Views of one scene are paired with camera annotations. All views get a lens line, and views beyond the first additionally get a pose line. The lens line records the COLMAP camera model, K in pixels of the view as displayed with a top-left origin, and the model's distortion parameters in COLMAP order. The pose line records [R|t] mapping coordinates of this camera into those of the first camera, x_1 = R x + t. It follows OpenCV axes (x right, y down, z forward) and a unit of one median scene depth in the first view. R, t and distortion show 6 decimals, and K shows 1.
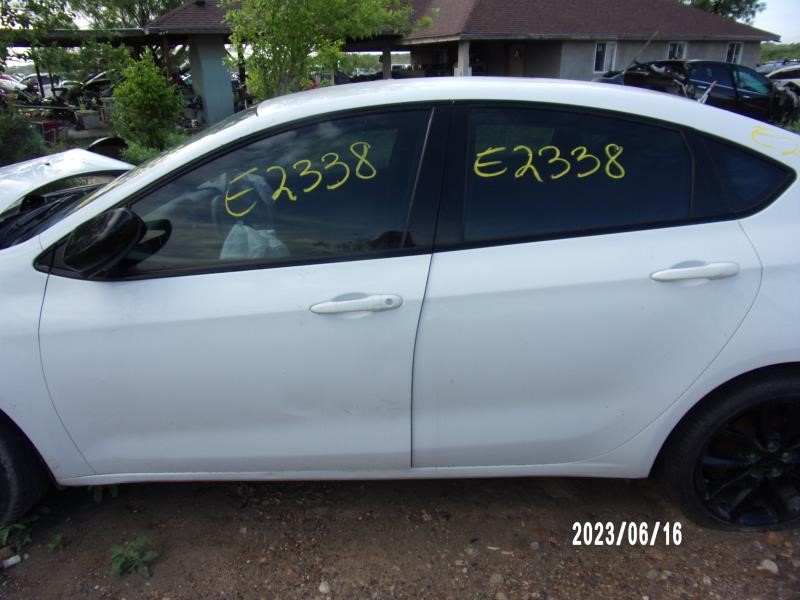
lens RADIAL K [[595.3, 0, 400.0], [0, 595.3, 309.3], [0, 0, 1]] dist [-0.004525, 0.002524]
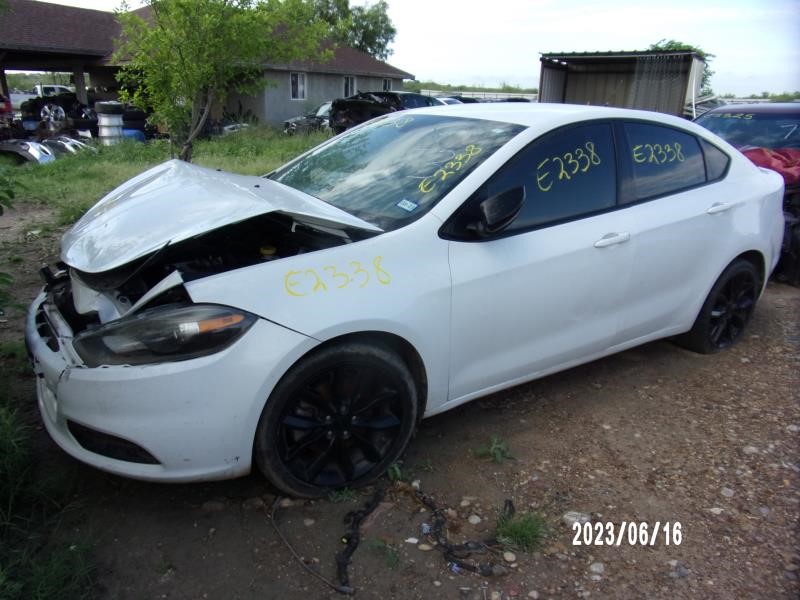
lens RADIAL K [[581.6, 0, 400.0], [0, 581.6, 300.0], [0, 0, 1]] dist [-0.028761, -0.002030]
pose [[0.841178, -0.146819, 0.520445, -1.250924], [0.169493, 0.985523, 0.004073, 0.042774], [-0.513509, 0.084786, 0.853885, -0.035071]]
